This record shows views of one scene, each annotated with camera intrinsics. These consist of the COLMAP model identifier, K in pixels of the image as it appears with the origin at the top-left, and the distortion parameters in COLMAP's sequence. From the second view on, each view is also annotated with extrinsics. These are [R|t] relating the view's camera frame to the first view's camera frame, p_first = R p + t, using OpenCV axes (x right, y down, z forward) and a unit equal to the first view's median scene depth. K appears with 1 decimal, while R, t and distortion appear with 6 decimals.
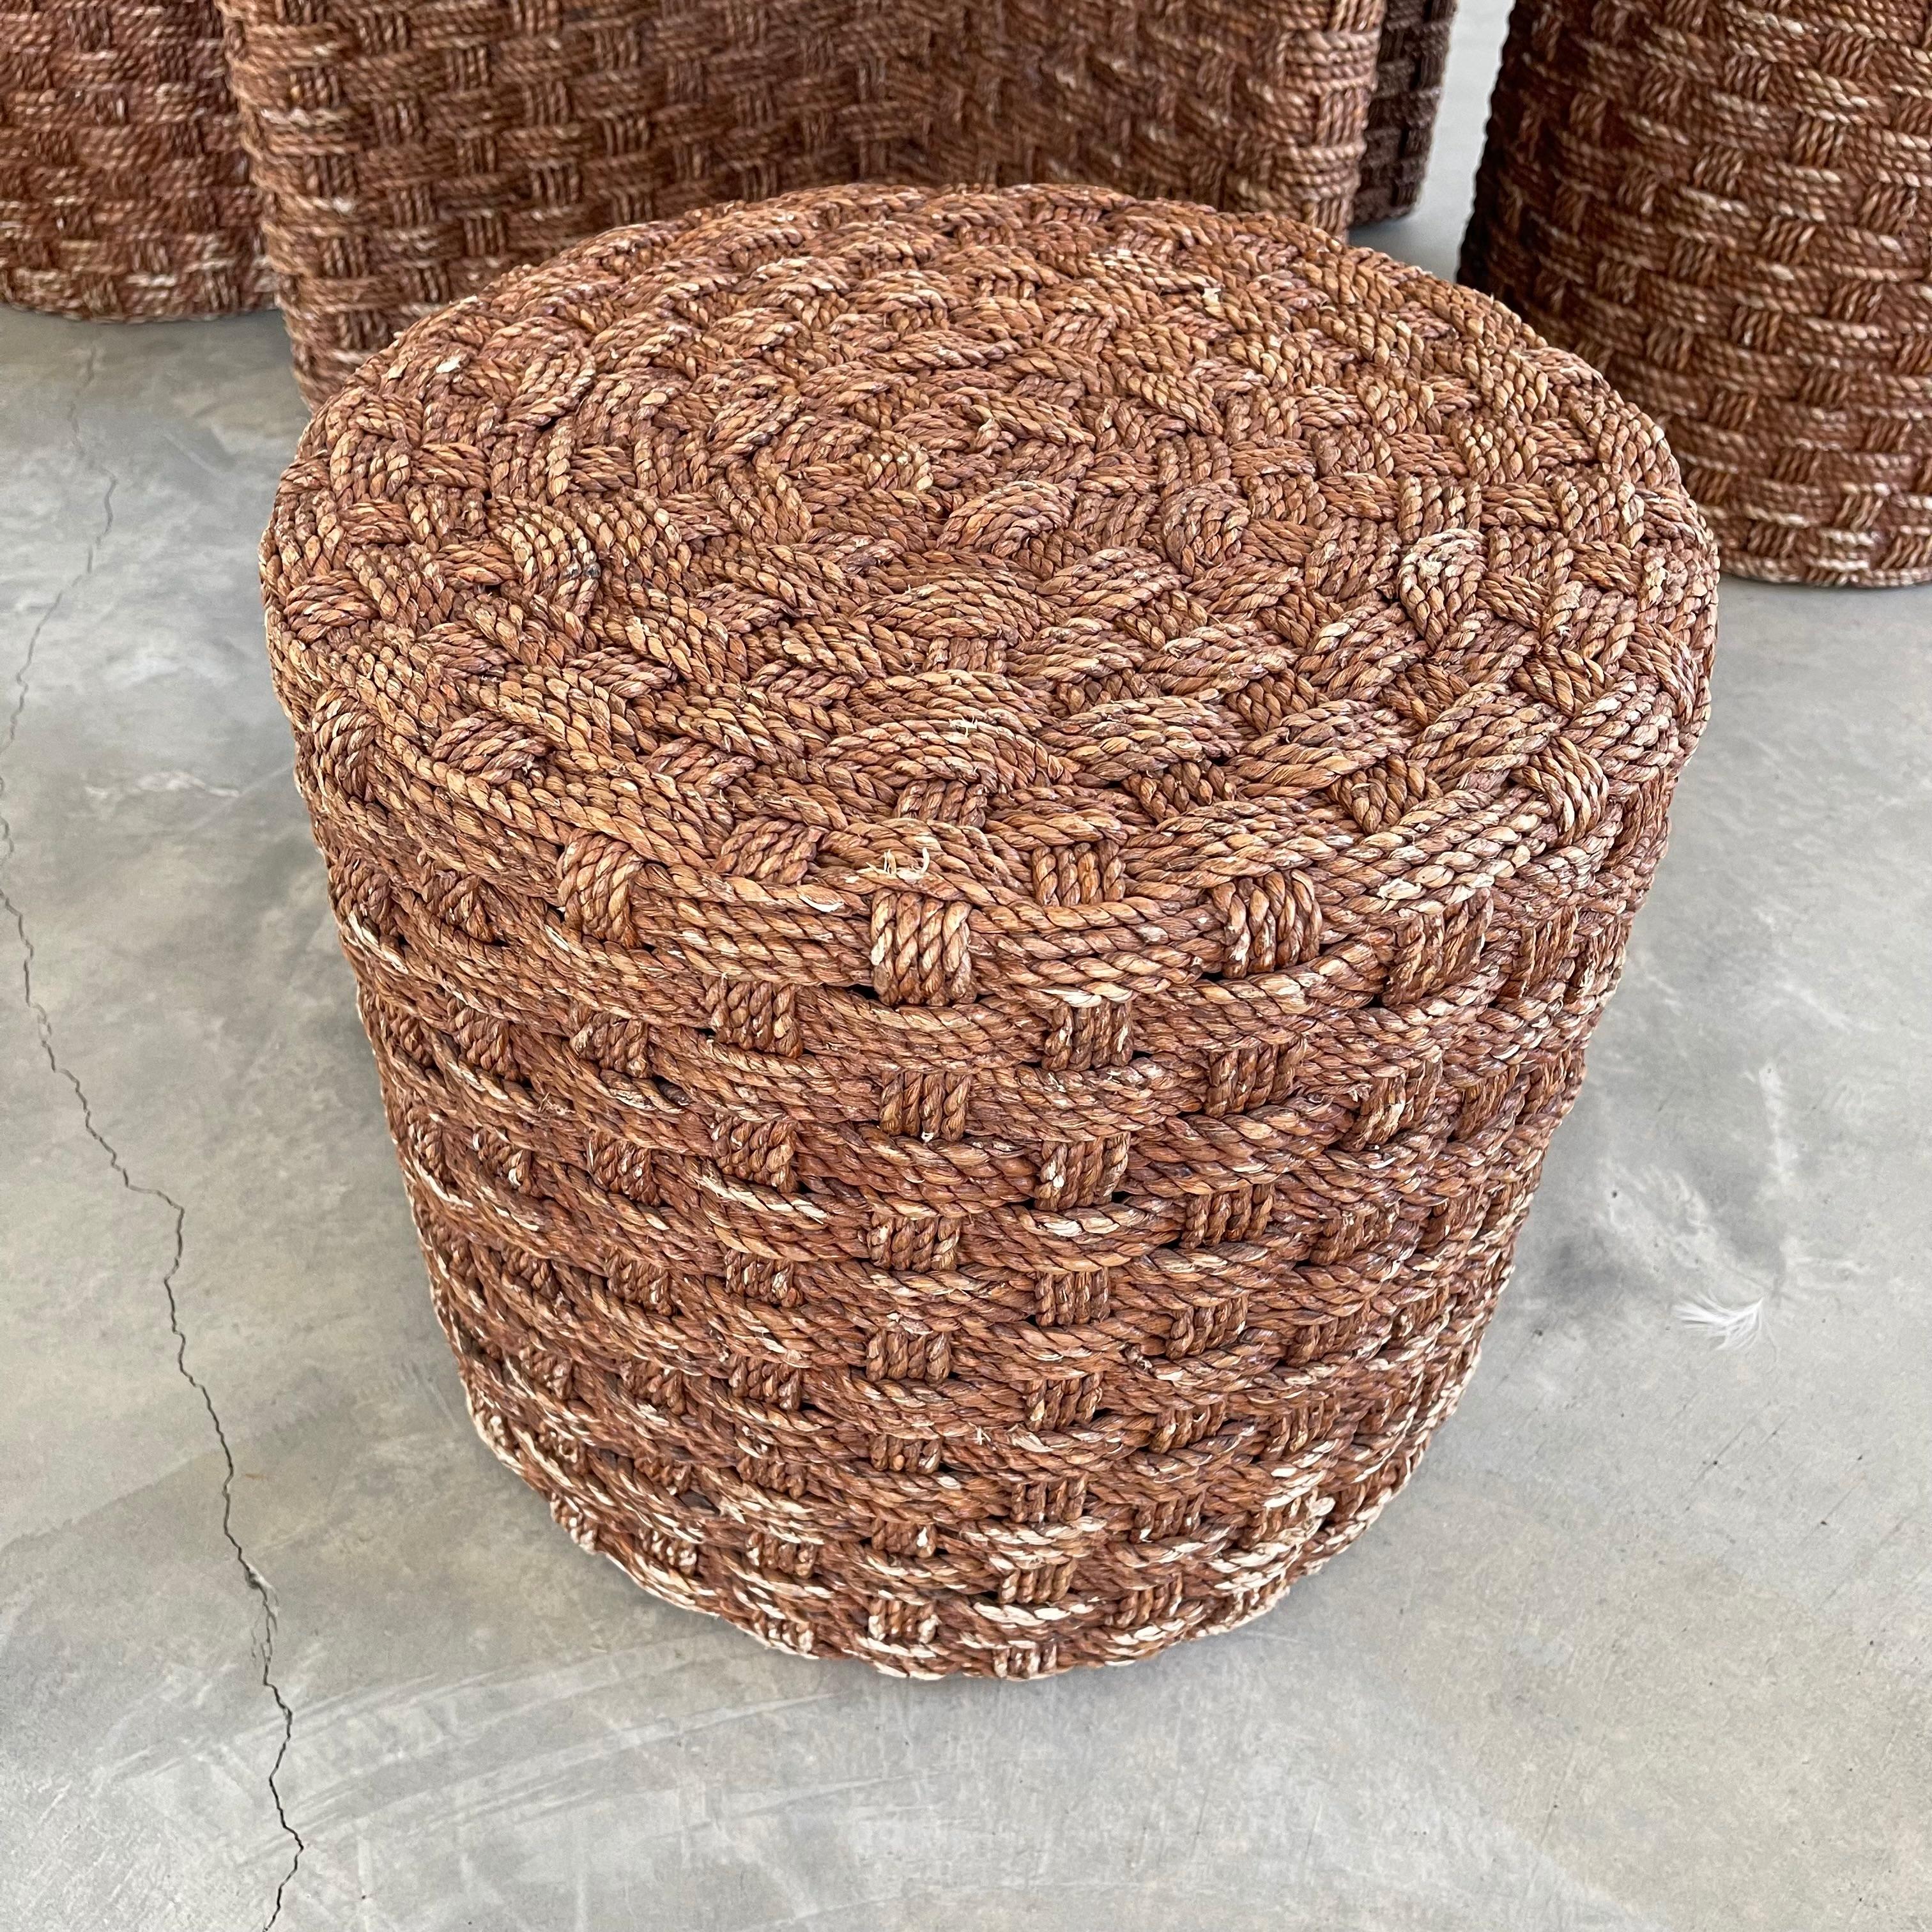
lens RADIAL K [[1955.6, 0, 944.0], [0, 1955.6, 979.0], [0, 0, 1]] dist [0.104985, -0.159869]
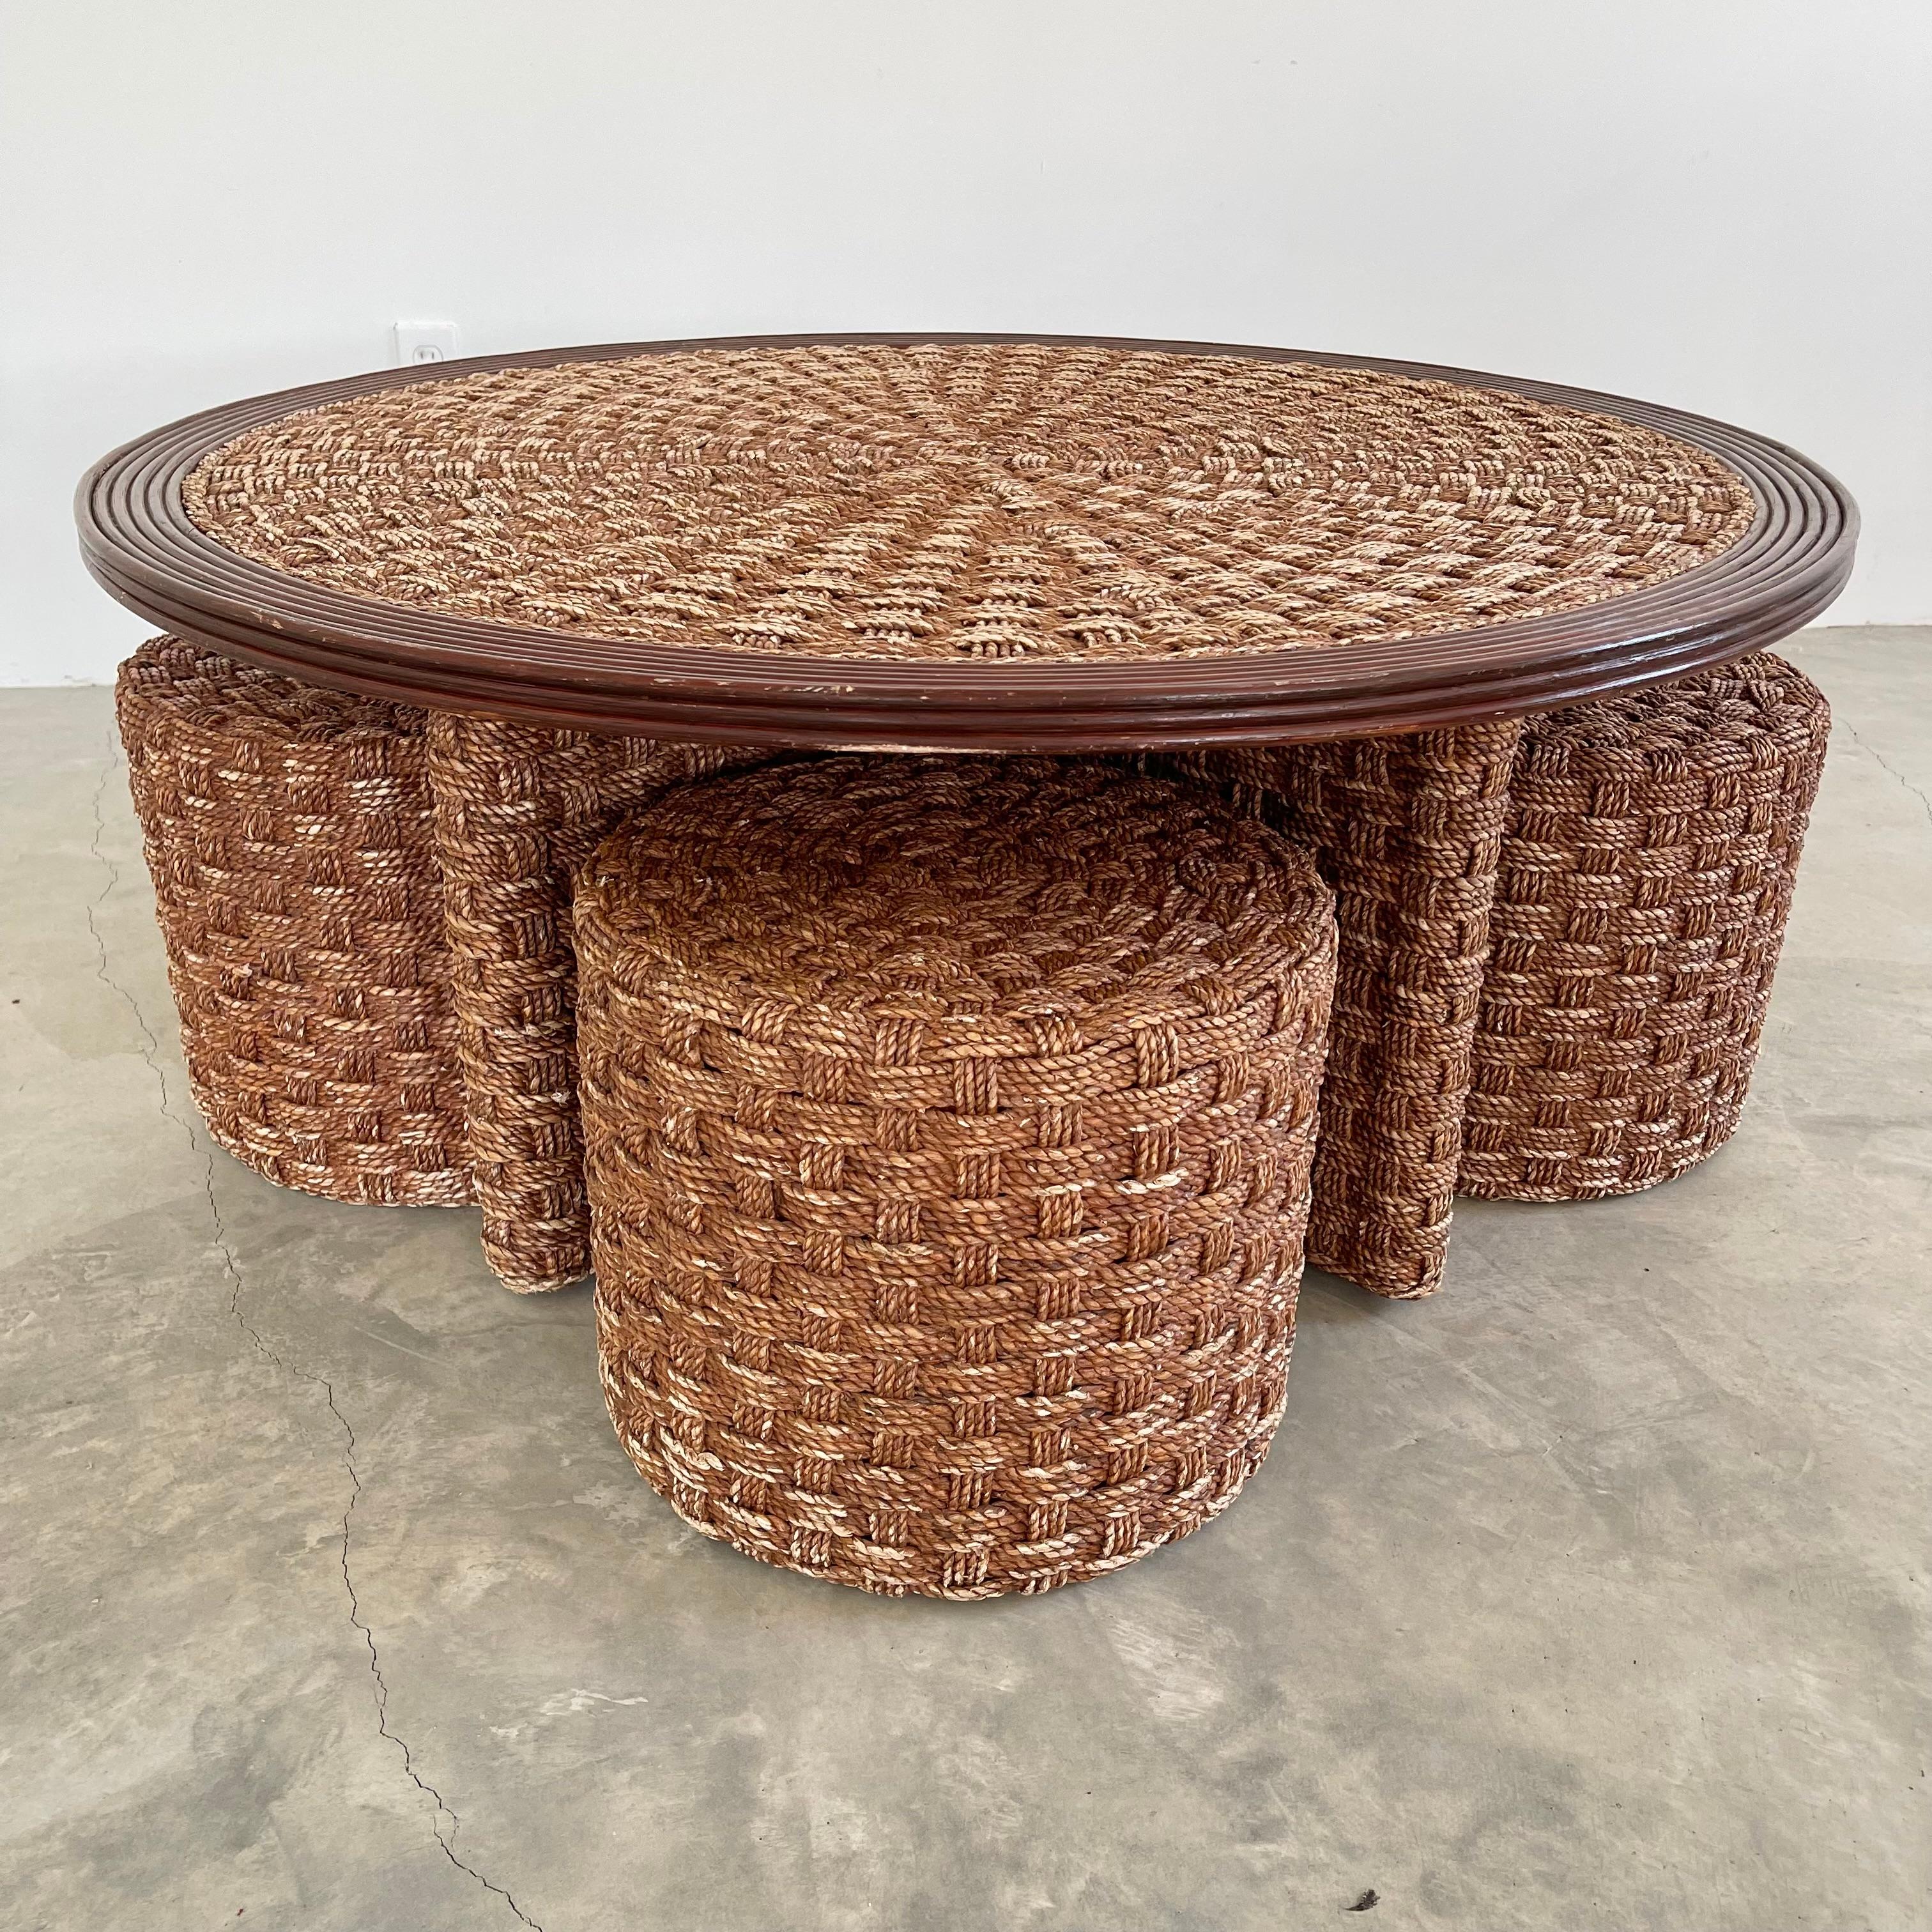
lens RADIAL K [[1964.3, 0, 948.3], [0, 1964.3, 970.6], [0, 0, 1]] dist [0.022621, 0.005905]
pose [[0.959158, -0.134485, 0.248857, -0.381260], [0.201680, 0.941999, -0.268259, -0.133031], [-0.198347, 0.307492, 0.930649, -0.064037]]
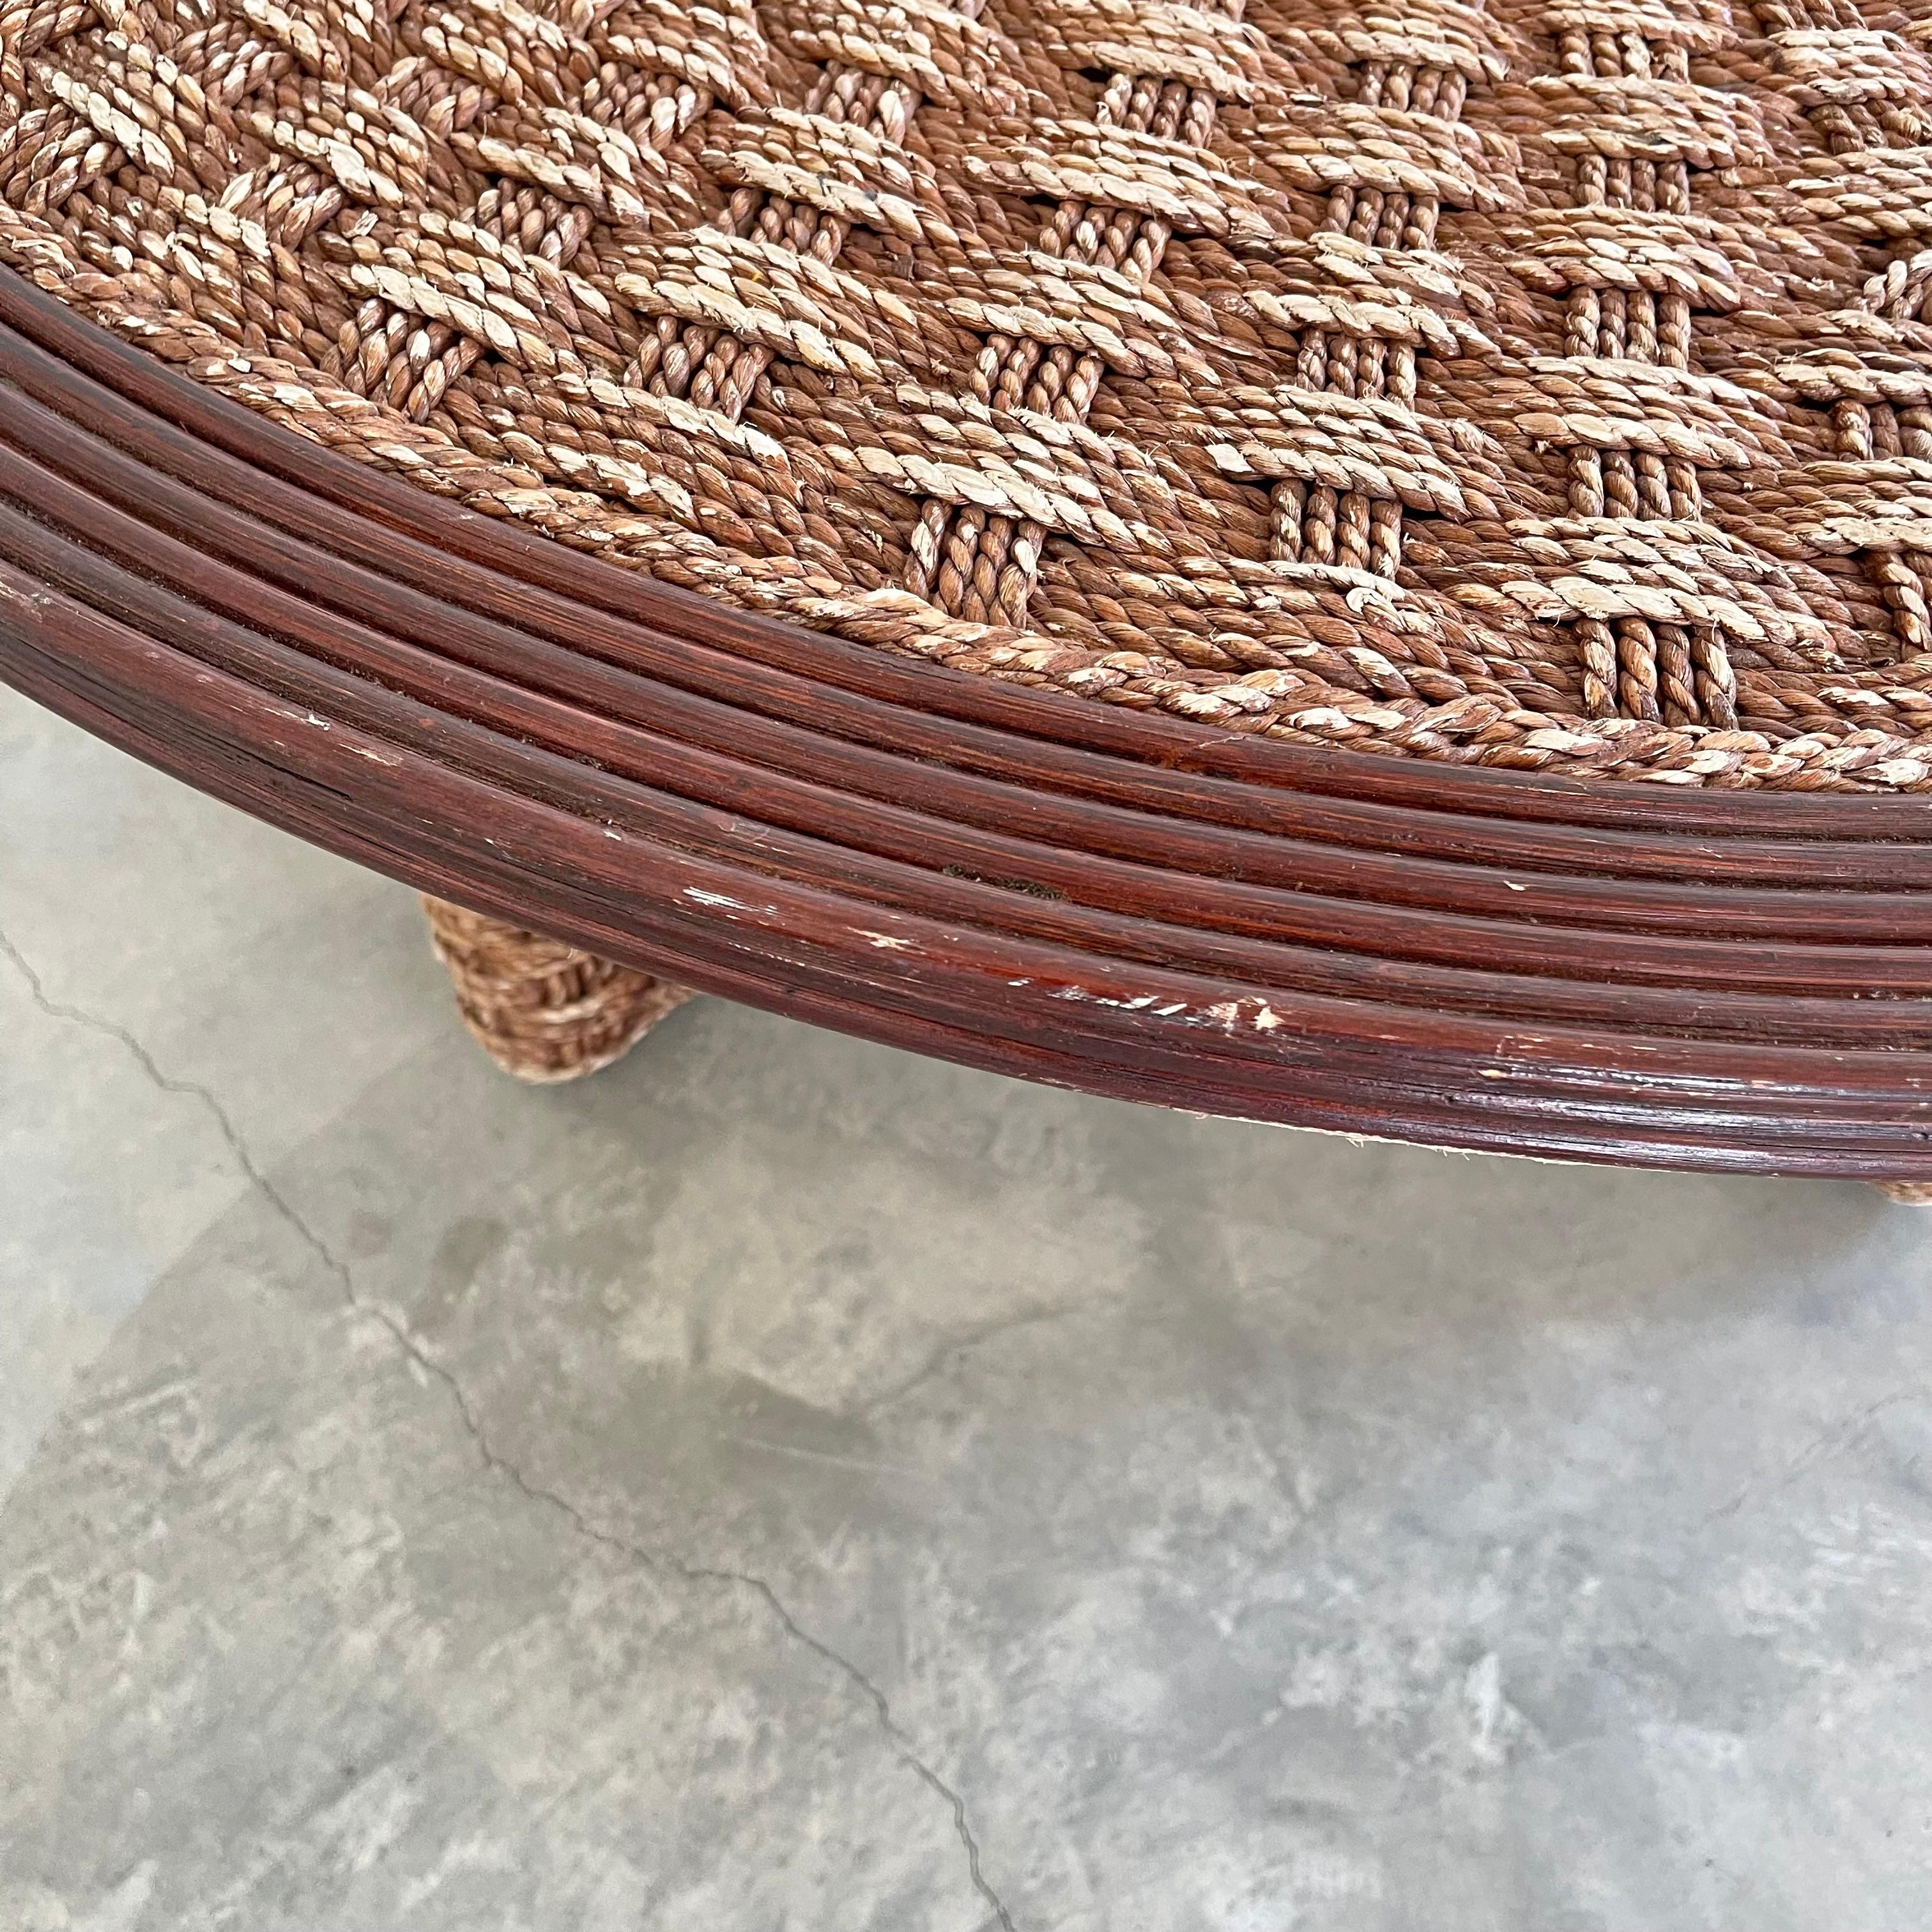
lens RADIAL K [[1968.3, 0, 972.5], [0, 1968.3, 950.3], [0, 0, 1]] dist [0.032928, -0.037557]
pose [[0.978501, -0.166465, 0.121758, -0.276351], [0.131443, 0.958281, 0.253811, -0.540445], [-0.158929, -0.232350, 0.959560, 0.401014]]
